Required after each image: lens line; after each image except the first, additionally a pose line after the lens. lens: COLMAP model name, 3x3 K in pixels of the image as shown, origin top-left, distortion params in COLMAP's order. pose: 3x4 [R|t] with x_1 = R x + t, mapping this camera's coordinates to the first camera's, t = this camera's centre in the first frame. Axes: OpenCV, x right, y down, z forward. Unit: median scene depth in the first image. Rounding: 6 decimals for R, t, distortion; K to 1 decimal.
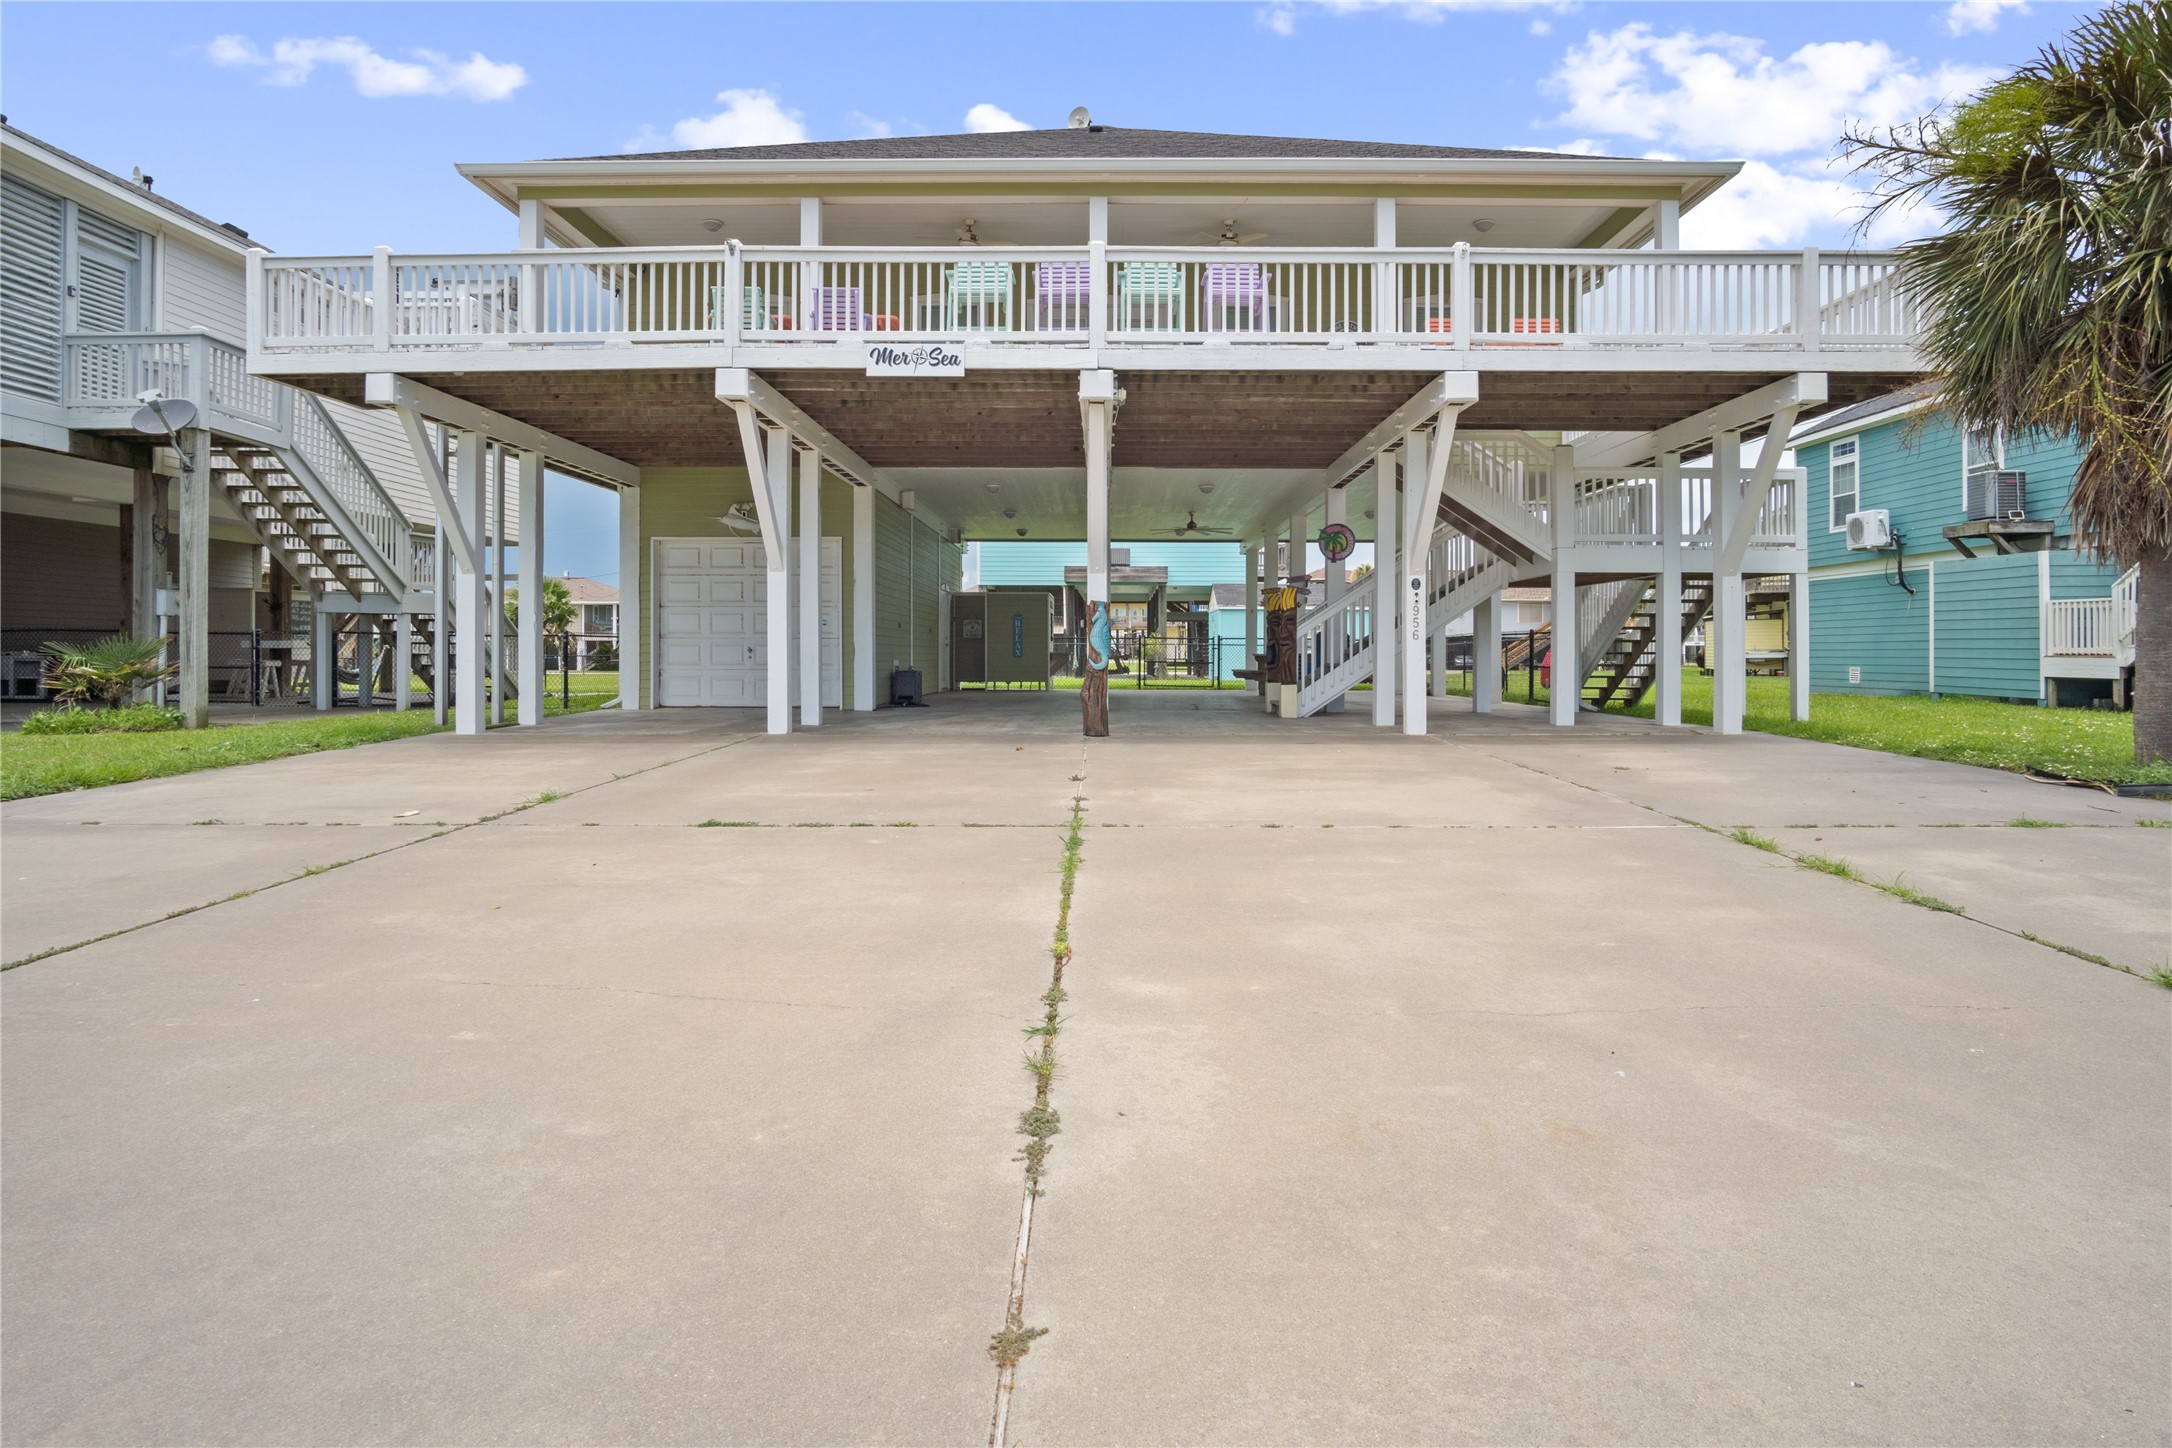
lens RADIAL K [[1216.4, 0, 1131.5], [0, 1216.4, 721.8], [0, 0, 1]] dist [-0.046186, 0.013611]
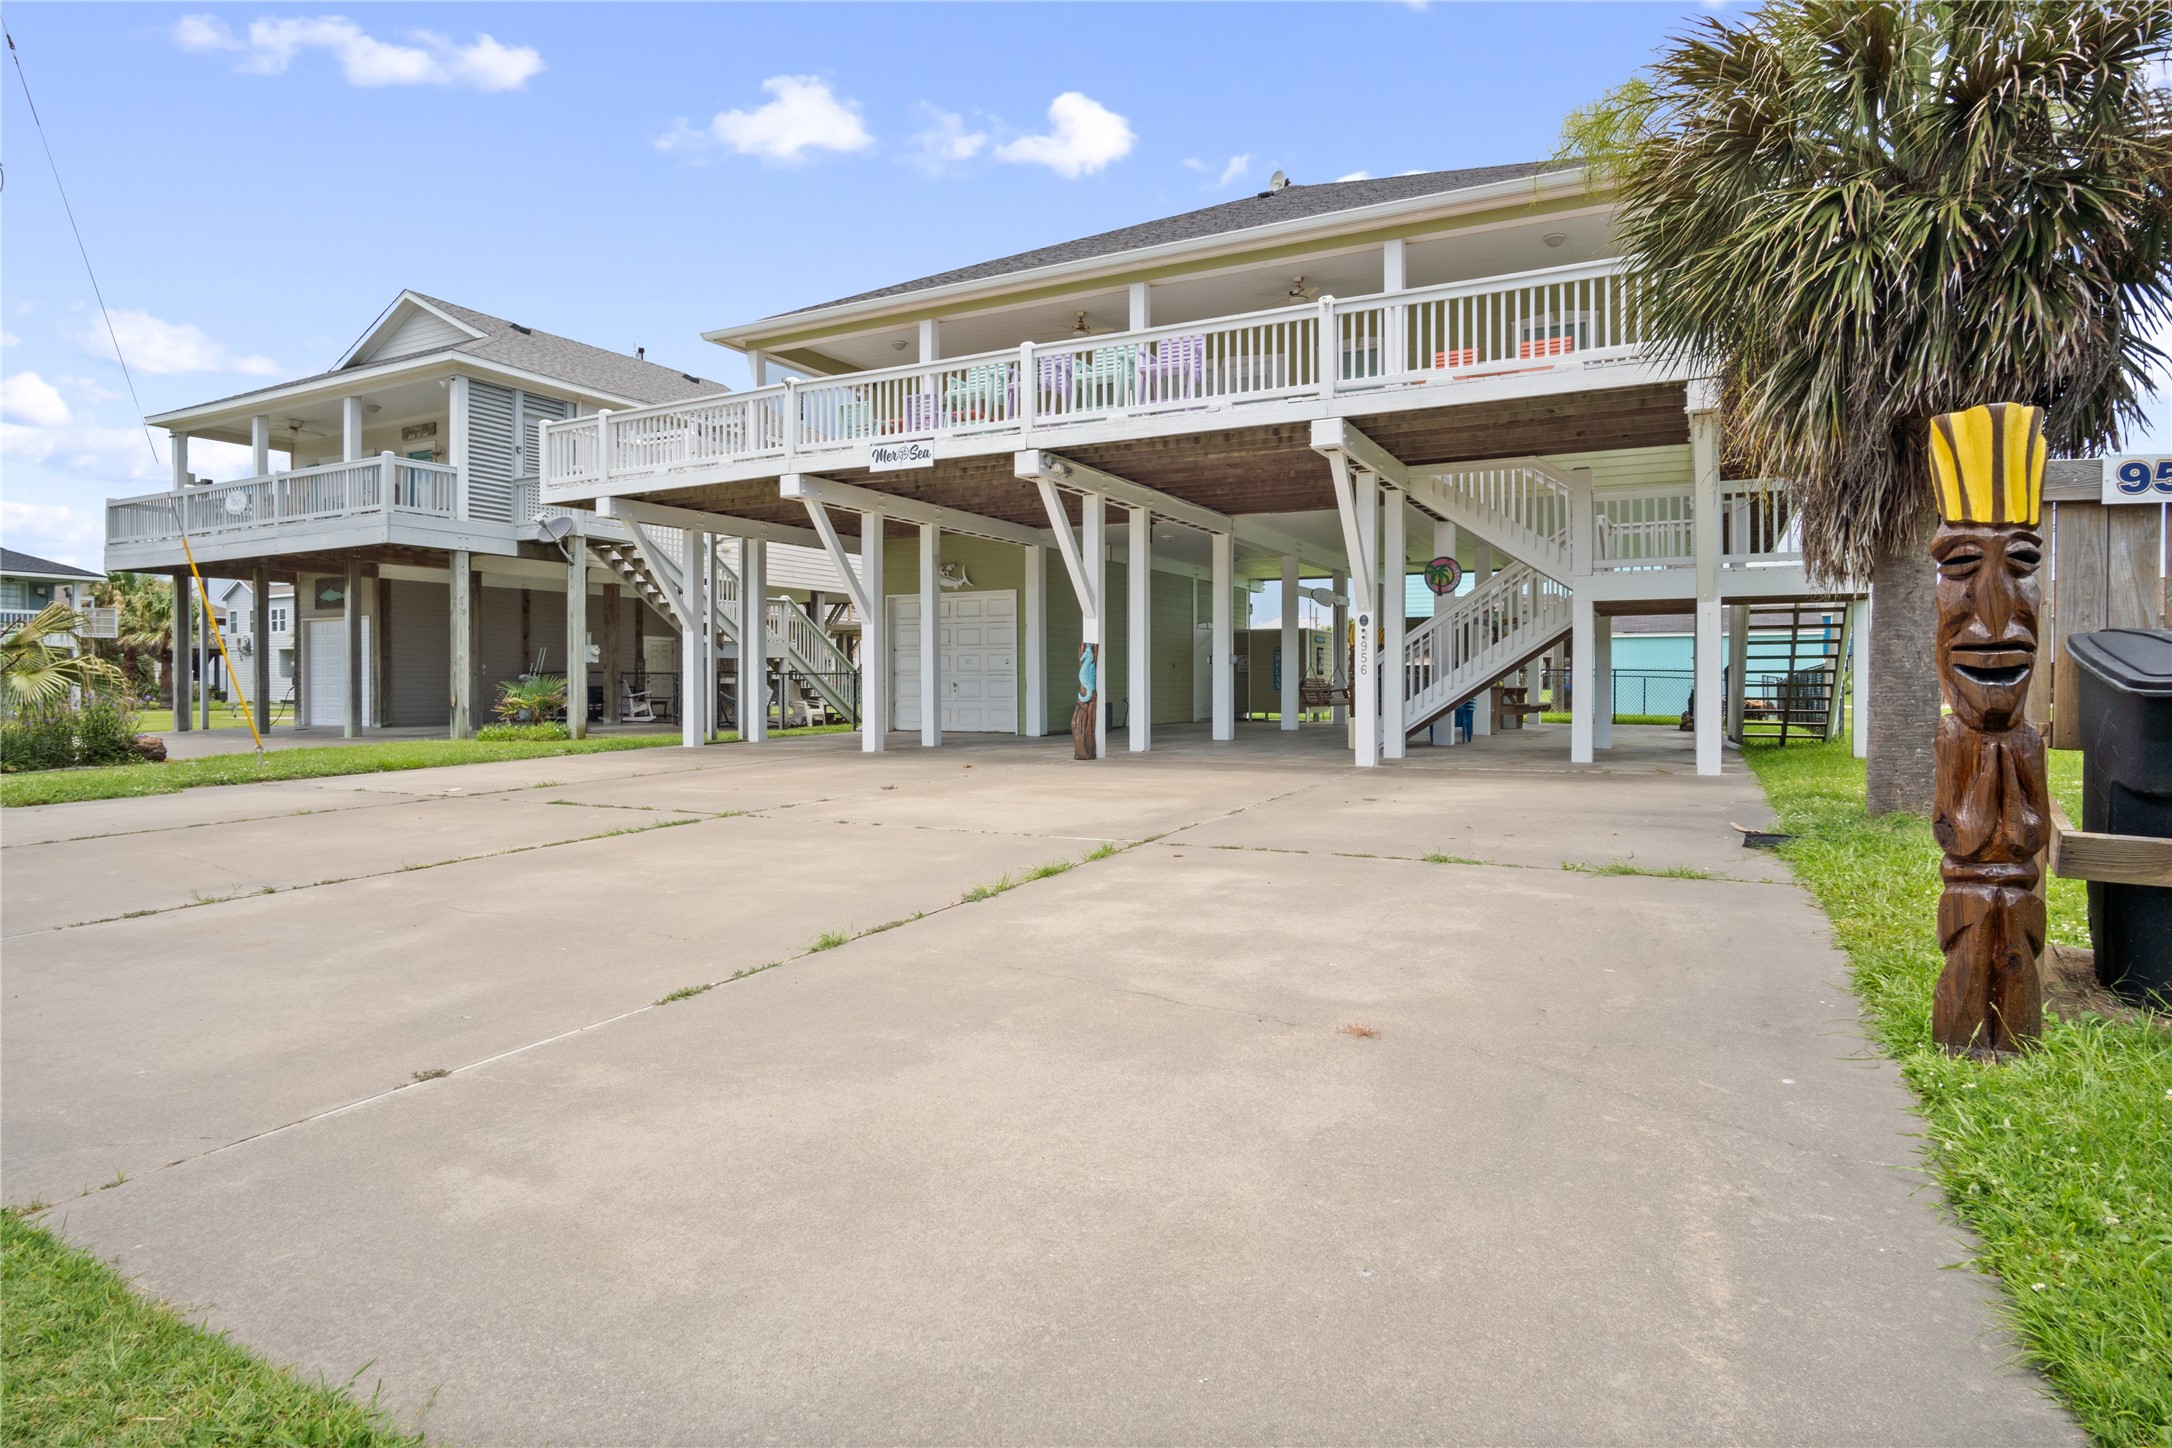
lens RADIAL K [[1163.8, 0, 1093.4], [0, 1163.8, 725.3], [0, 0, 1]] dist [-0.027012, 0.000741]
pose [[0.893334, 0.011803, -0.449238, 0.457720], [-0.020650, 0.999677, -0.014799, -0.004854], [0.448918, 0.022497, 0.893290, 0.015180]]
